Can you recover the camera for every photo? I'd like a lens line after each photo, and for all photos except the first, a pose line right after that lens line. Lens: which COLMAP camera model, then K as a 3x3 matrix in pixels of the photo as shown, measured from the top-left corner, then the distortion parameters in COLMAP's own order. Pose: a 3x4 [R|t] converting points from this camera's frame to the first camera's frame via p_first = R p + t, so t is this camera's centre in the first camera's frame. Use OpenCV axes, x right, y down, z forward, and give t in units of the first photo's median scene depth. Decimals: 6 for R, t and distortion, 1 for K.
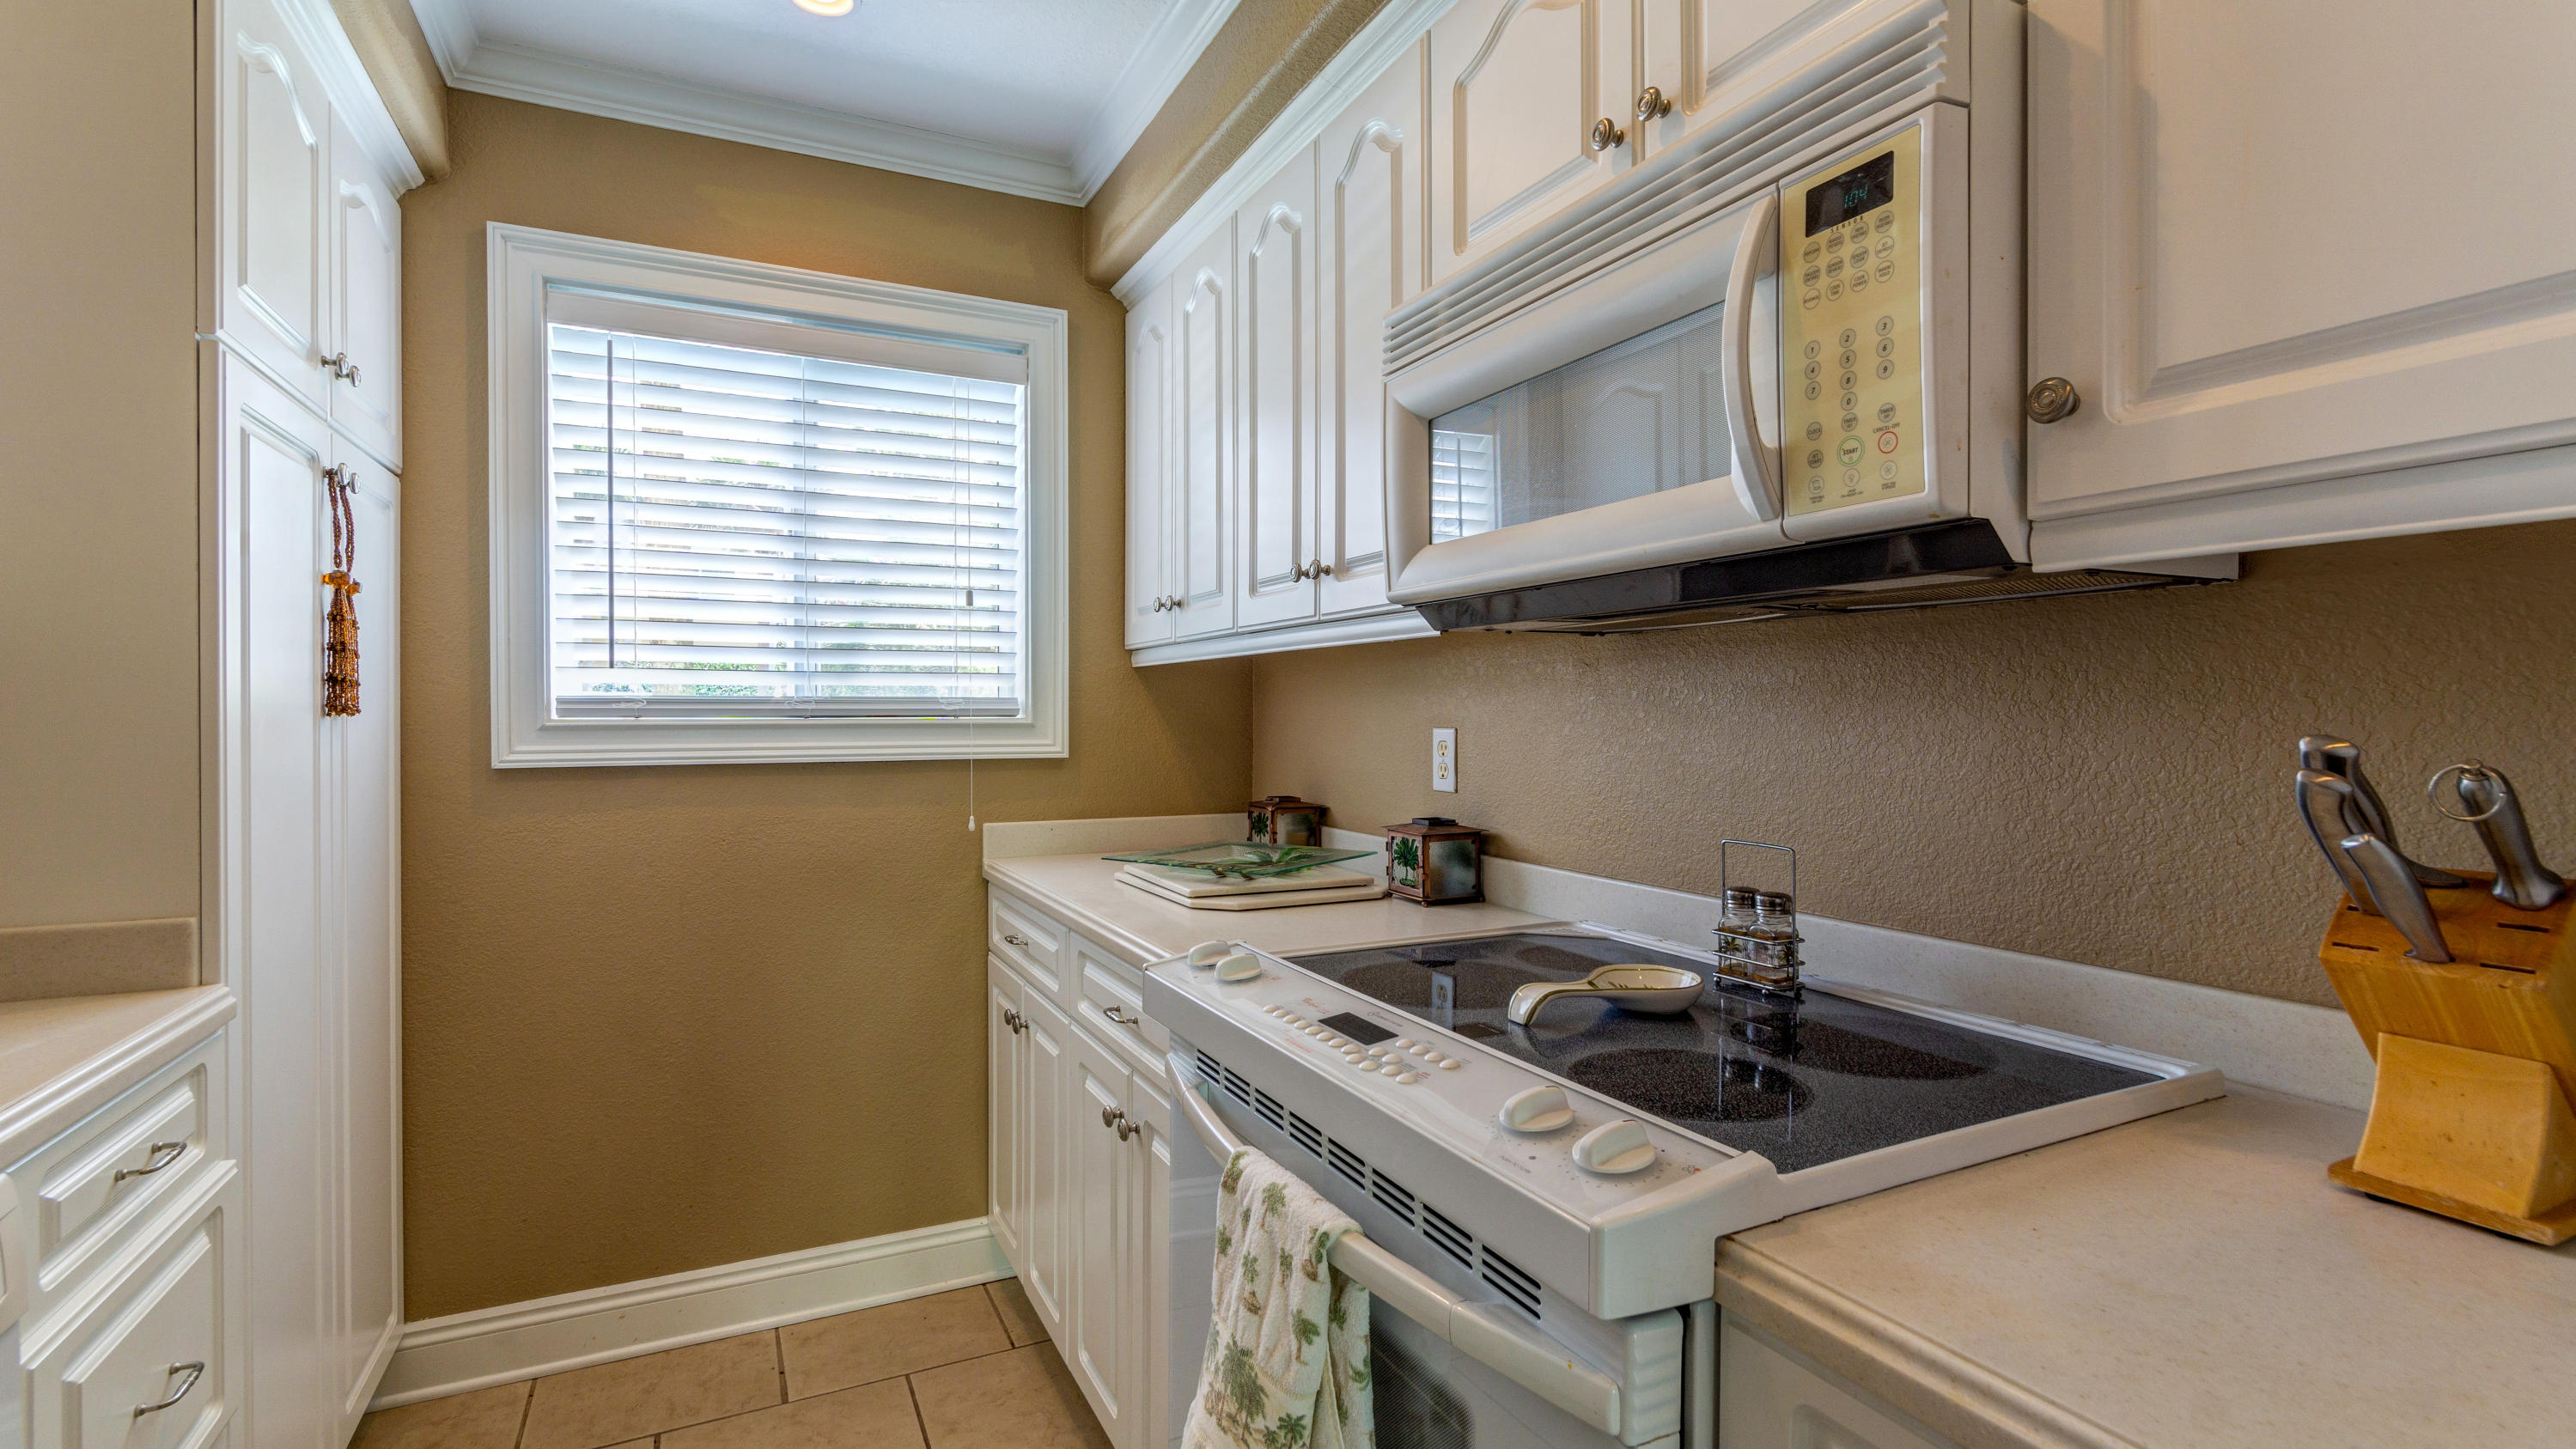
lens RADIAL K [[1148.8, 0, 1307.3], [0, 1148.8, 725.8], [0, 0, 1]] dist [-0.001812, -0.000669]
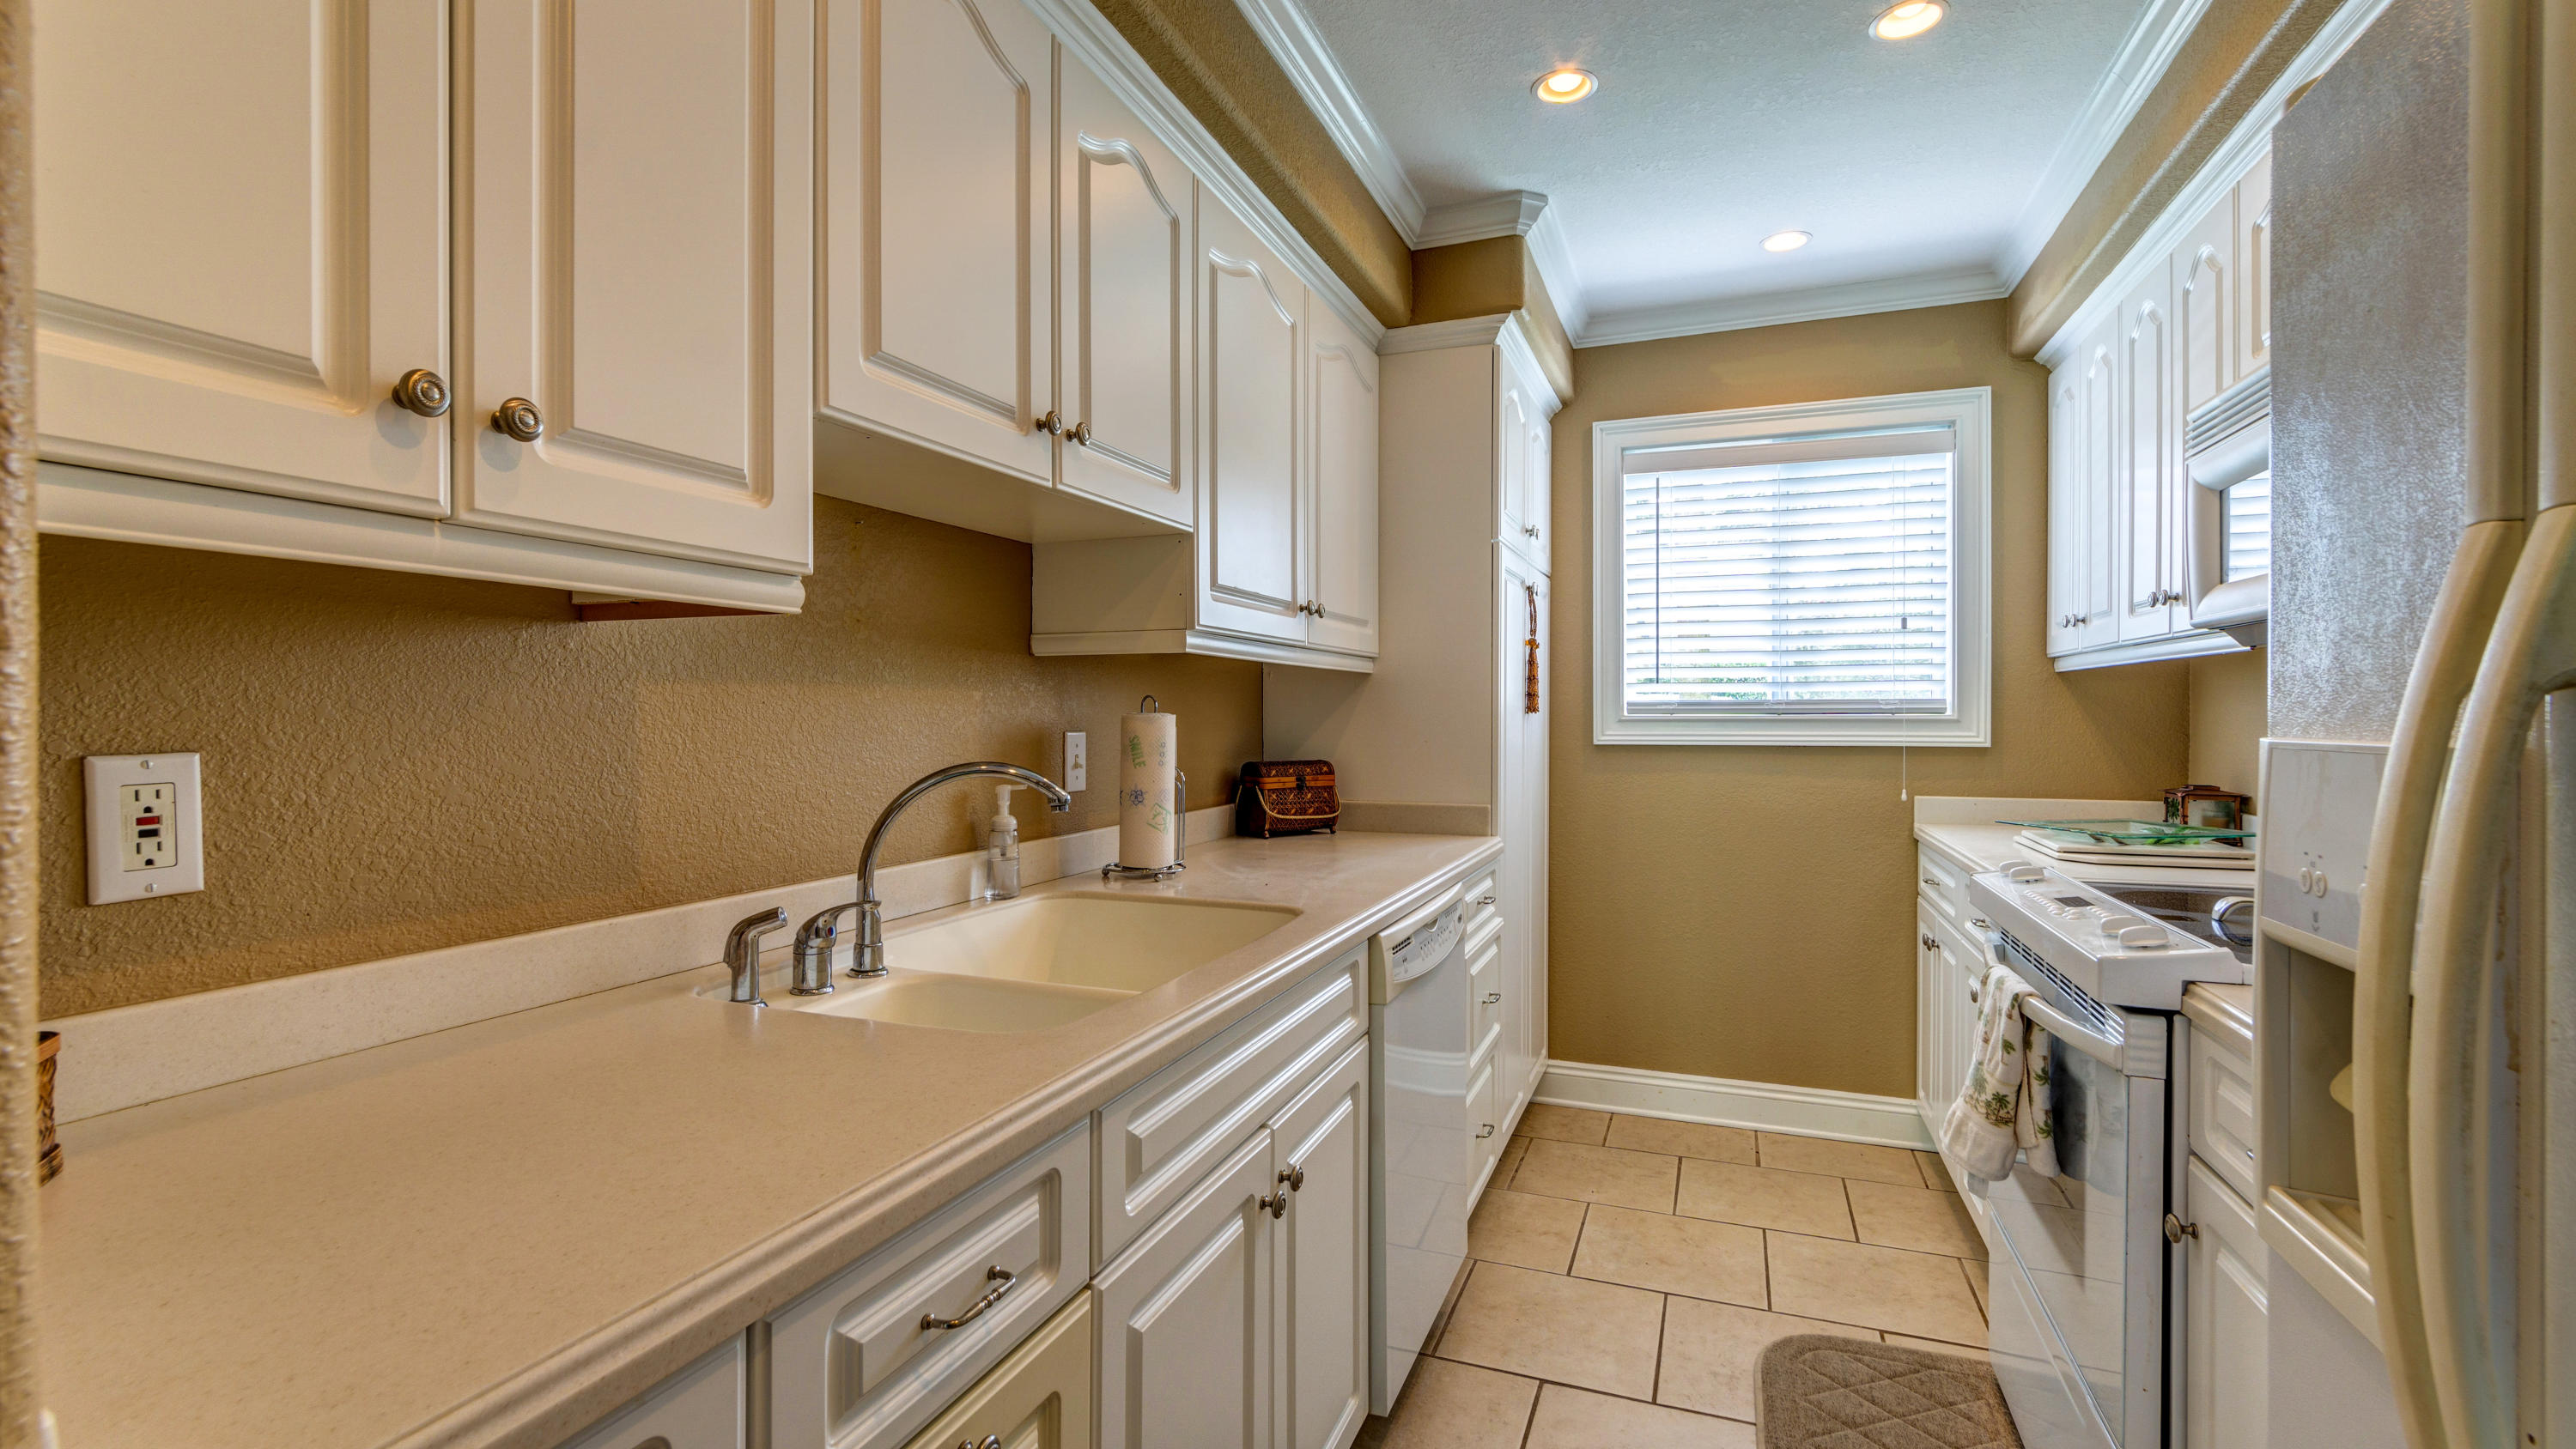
lens RADIAL K [[1148.6, 0, 1282.2], [0, 1148.6, 724.5], [0, 0, 1]] dist [-0.001812, -0.000669]
pose [[0.659077, 0.006631, -0.752046, 0.253157], [-0.005898, 0.999976, 0.003648, 0.004207], [0.752052, 0.002032, 0.659100, -0.448211]]
